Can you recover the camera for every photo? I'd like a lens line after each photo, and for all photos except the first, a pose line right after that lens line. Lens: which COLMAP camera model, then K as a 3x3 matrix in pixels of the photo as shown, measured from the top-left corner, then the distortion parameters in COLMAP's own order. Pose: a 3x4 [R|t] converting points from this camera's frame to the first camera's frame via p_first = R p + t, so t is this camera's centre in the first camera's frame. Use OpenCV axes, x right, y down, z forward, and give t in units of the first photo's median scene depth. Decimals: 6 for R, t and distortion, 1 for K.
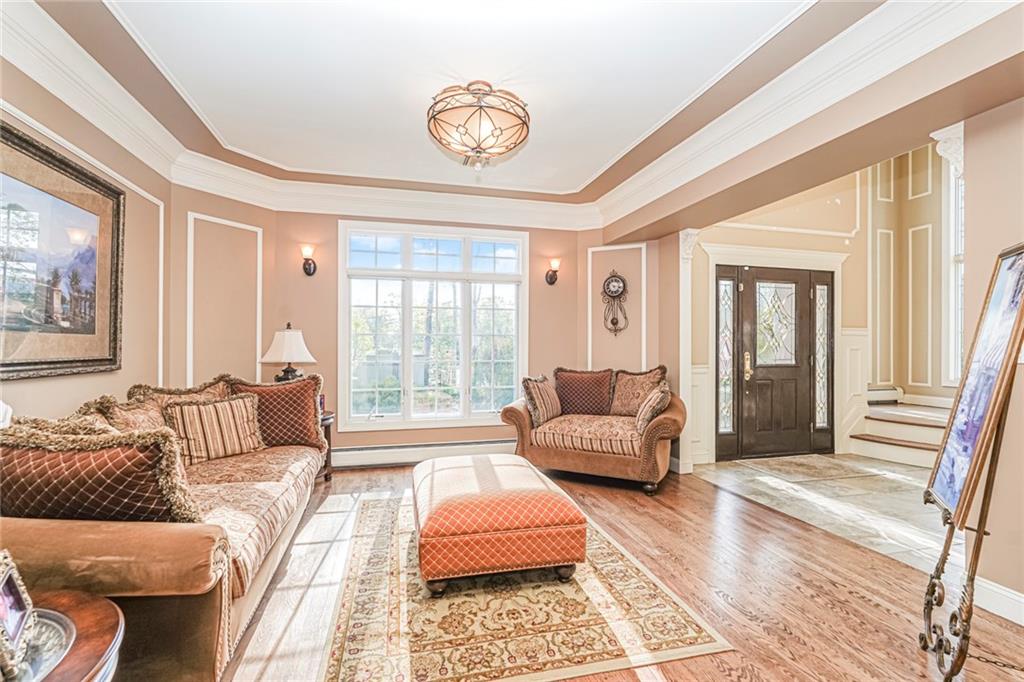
lens RADIAL K [[464.4, 0, 513.5], [0, 464.4, 343.3], [0, 0, 1]] dist [-0.007487, 0.001848]
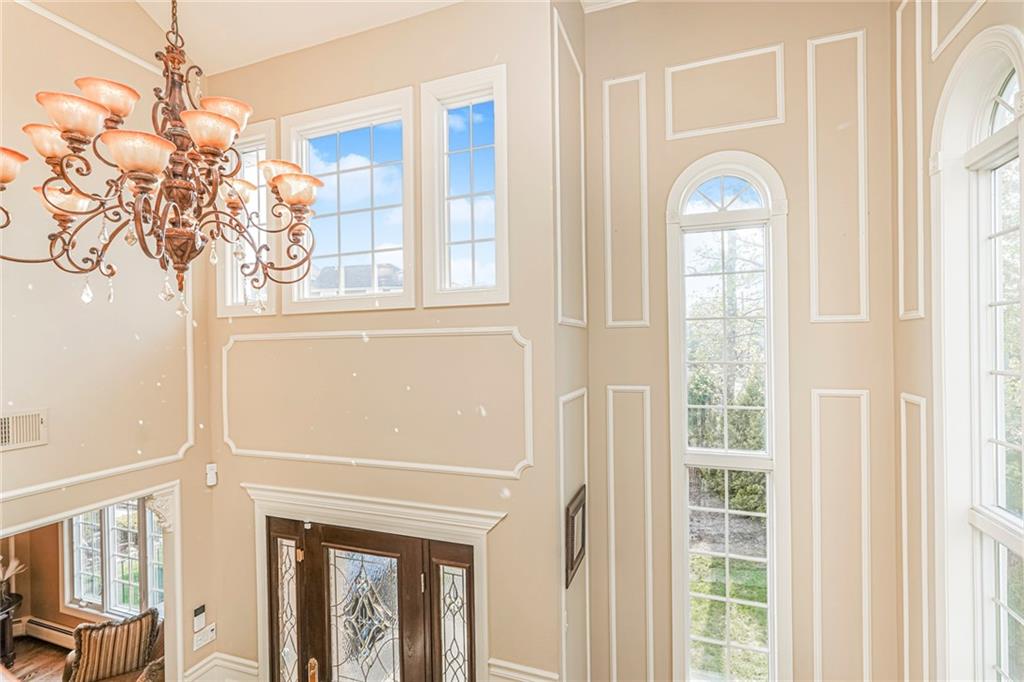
lens RADIAL K [[480.9, 0, 512.8], [0, 480.9, 344.5], [0, 0, 1]] dist [-0.003394, 0.000777]
pose [[0.819961, -0.017723, -0.572145, 1.096782], [0.026069, 0.999640, 0.006396, -0.401317], [0.571825, -0.020160, 0.820128, 0.627923]]
